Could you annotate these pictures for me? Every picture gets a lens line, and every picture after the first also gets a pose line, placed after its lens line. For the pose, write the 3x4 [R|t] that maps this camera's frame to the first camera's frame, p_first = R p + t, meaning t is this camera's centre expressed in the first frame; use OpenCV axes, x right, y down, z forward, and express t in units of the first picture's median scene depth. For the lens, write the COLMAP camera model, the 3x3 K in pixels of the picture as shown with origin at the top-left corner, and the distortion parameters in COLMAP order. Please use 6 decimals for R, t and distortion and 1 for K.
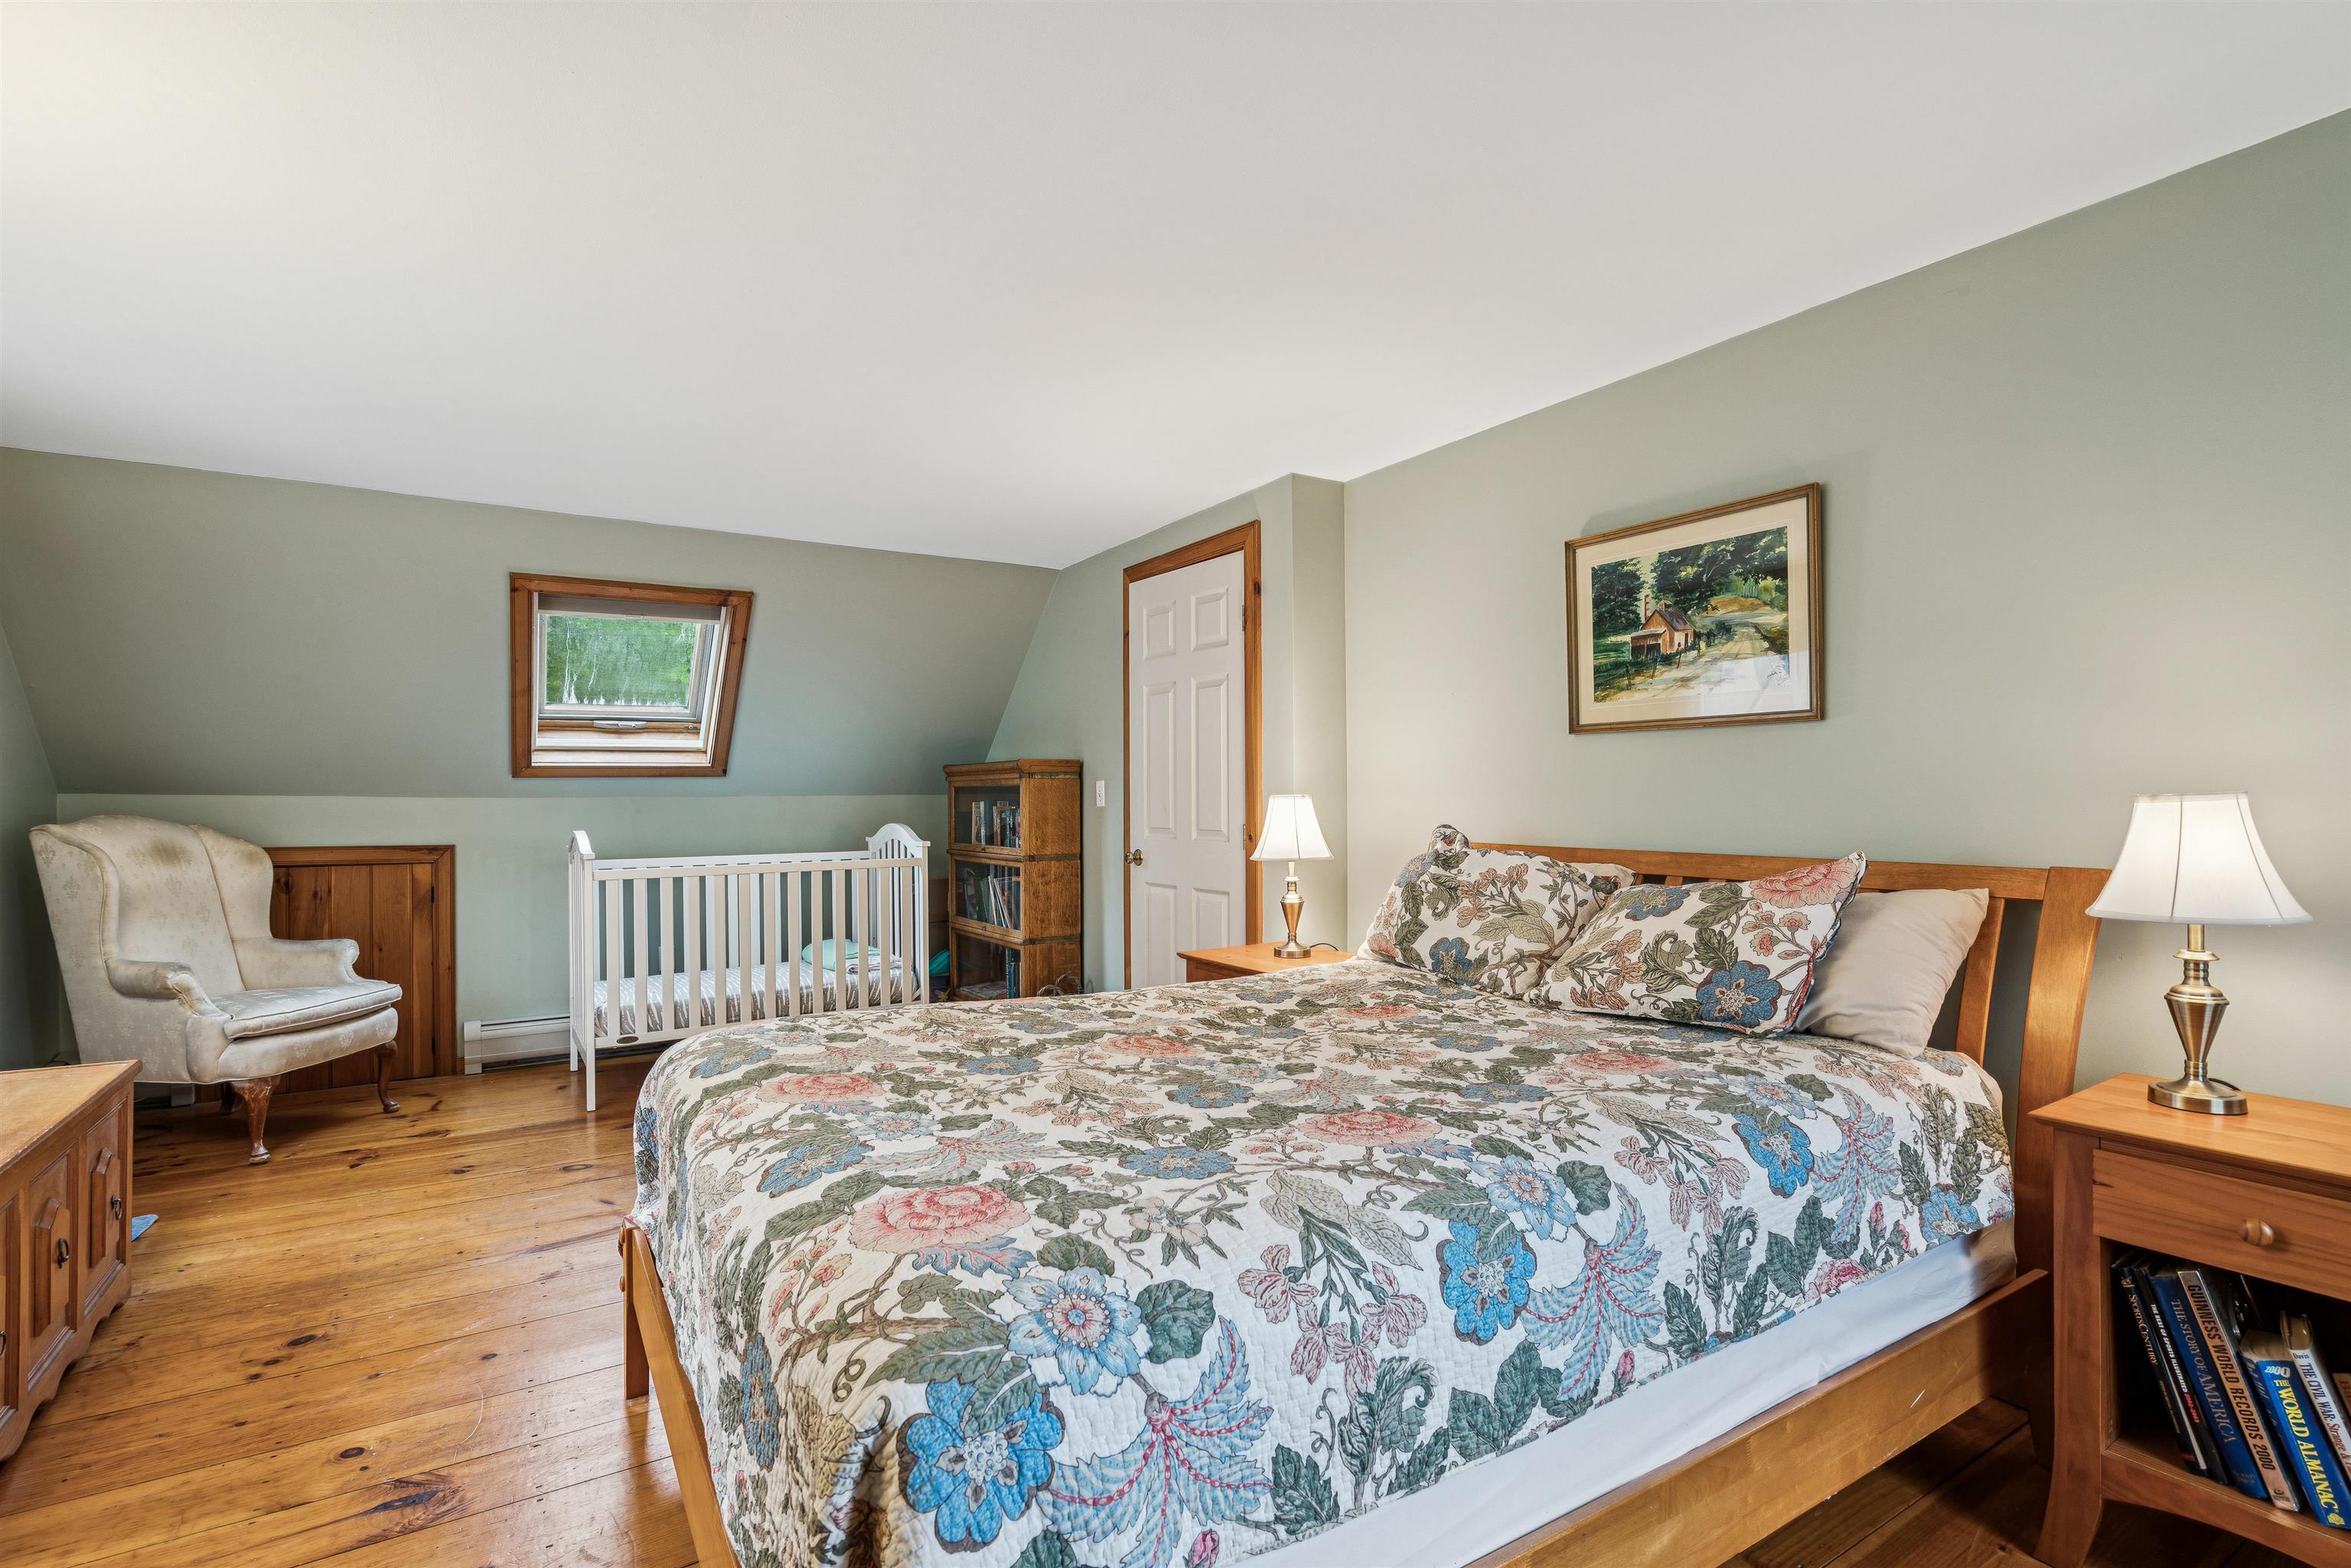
lens RADIAL K [[1115.0, 0, 1175.5], [0, 1115.0, 784.0], [0, 0, 1]] dist [-0.004597, 0.000659]
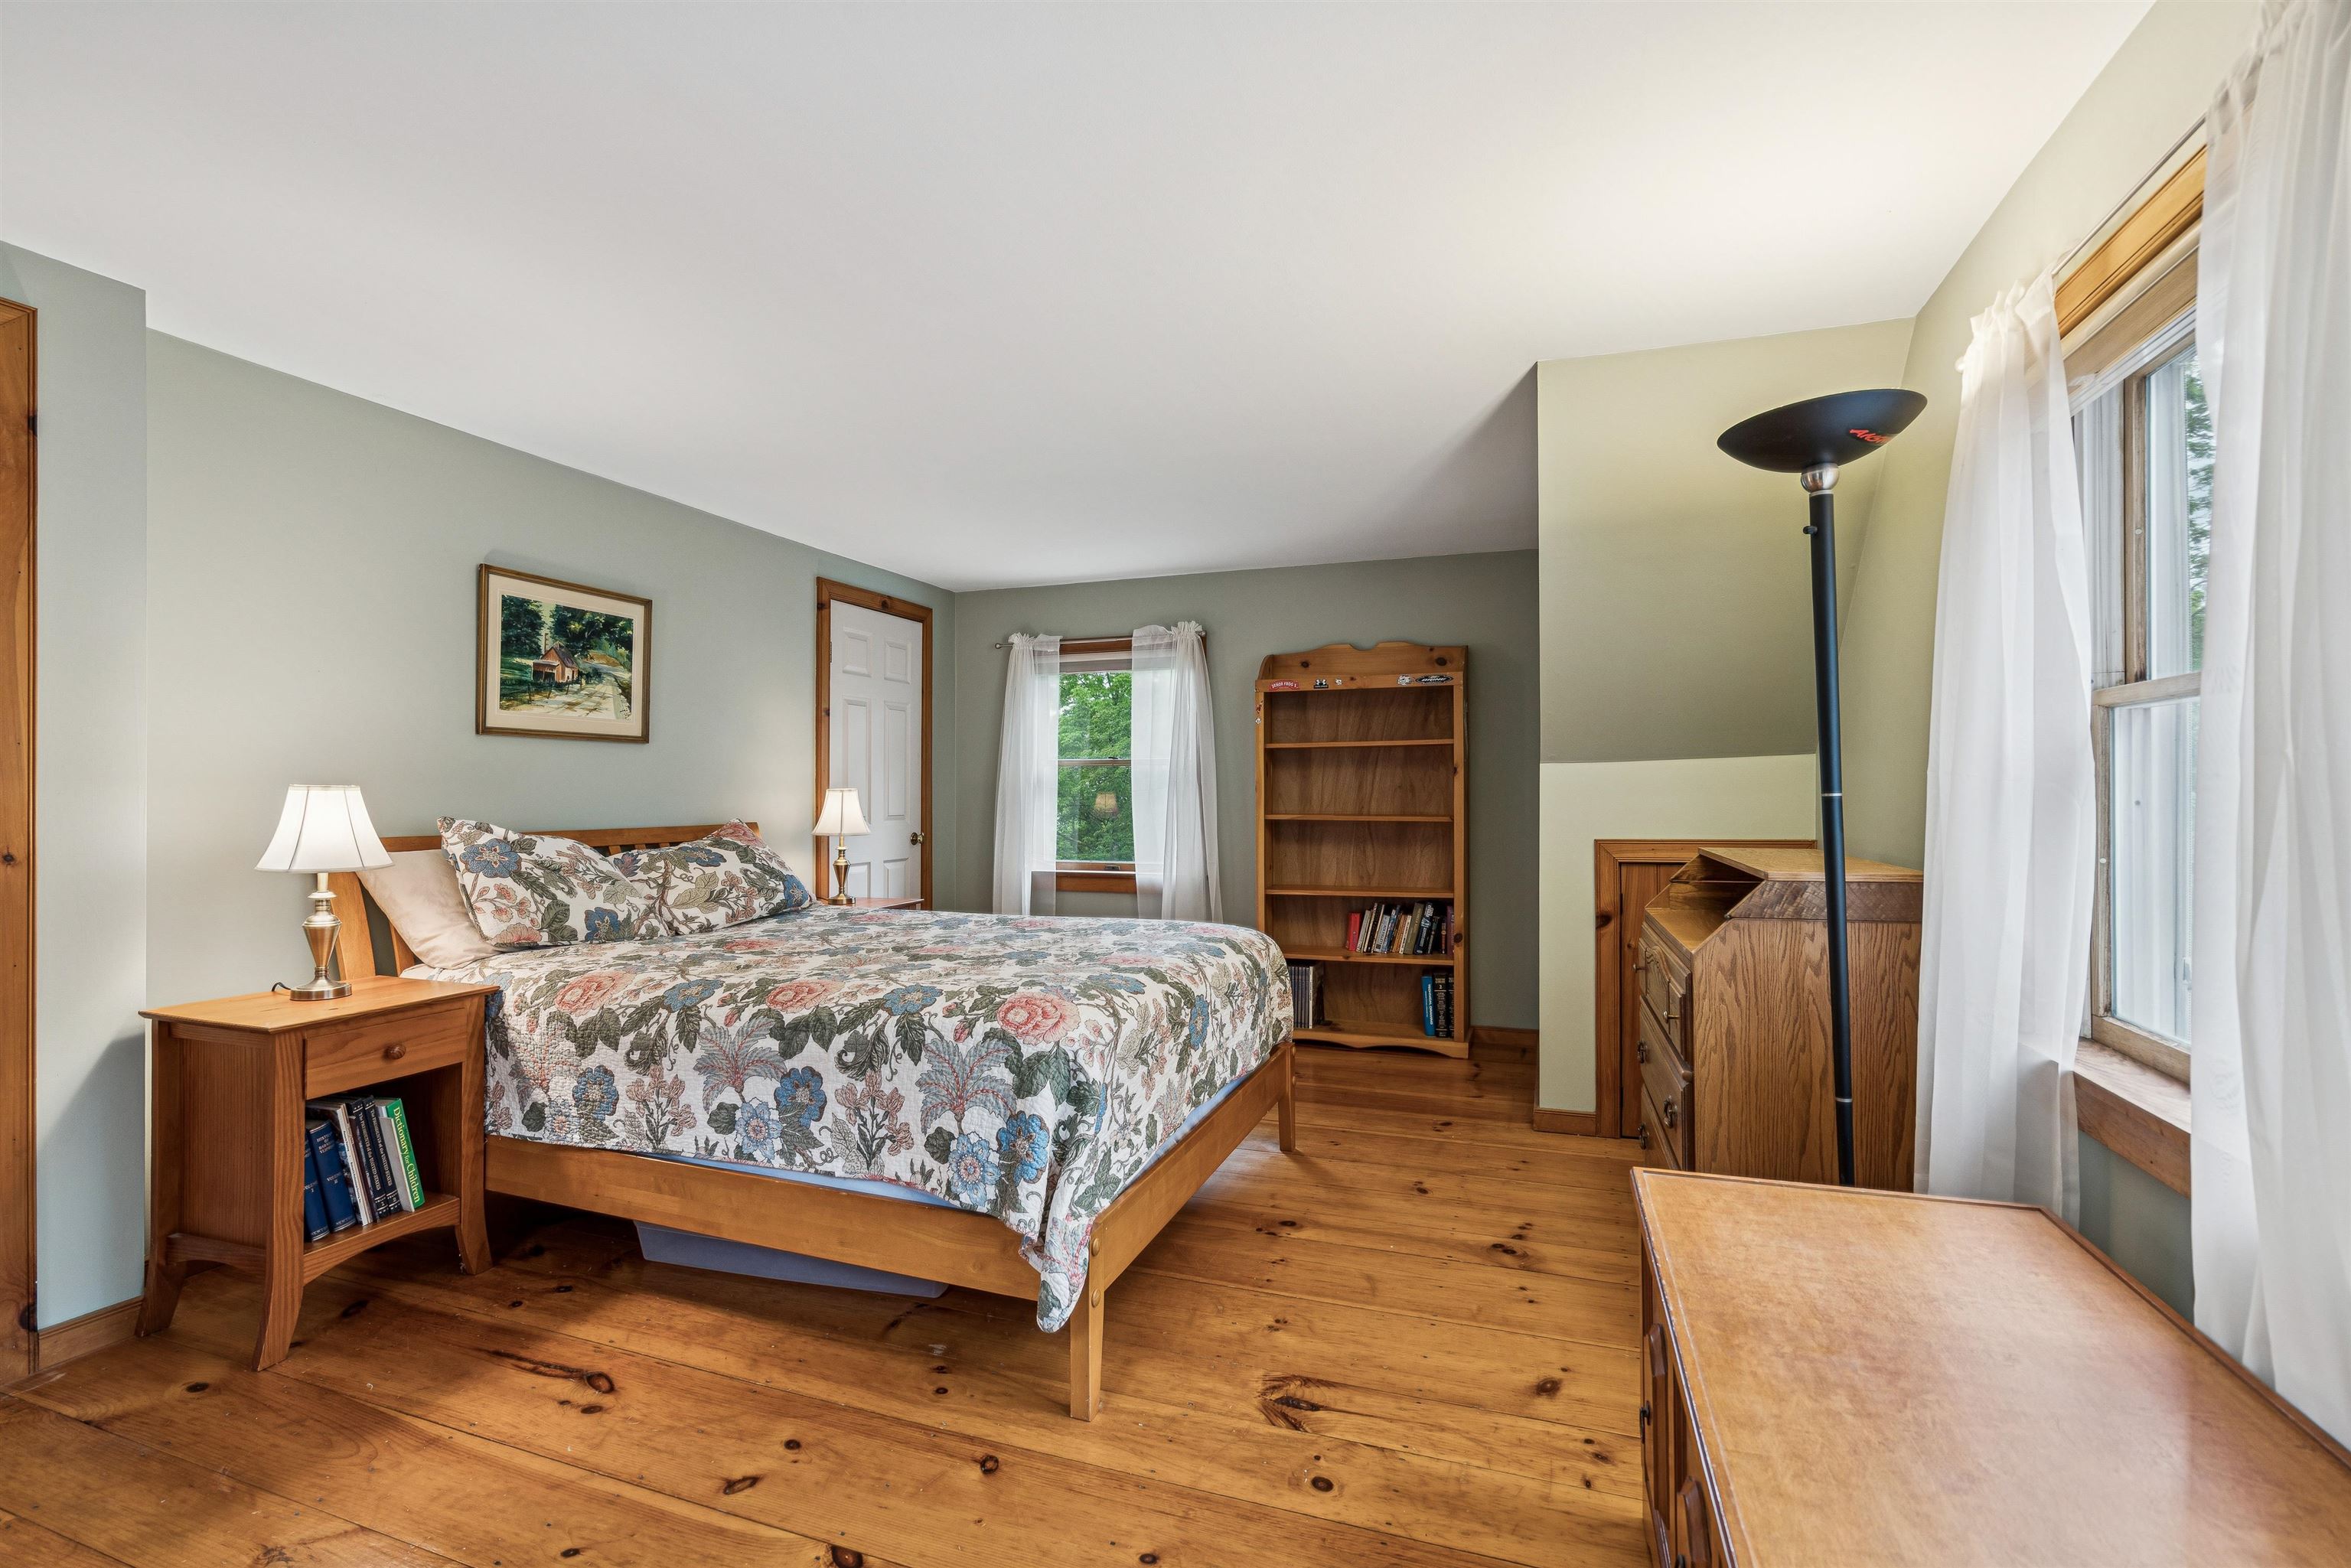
lens RADIAL K [[1115.0, 0, 1175.5], [0, 1115.0, 784.0], [0, 0, 1]] dist [-0.004597, 0.000659]
pose [[-0.632665, 0.016721, 0.774245, -1.027469], [0.001161, 0.999786, -0.020643, 0.031712], [-0.774425, -0.012161, -0.632549, 1.246890]]
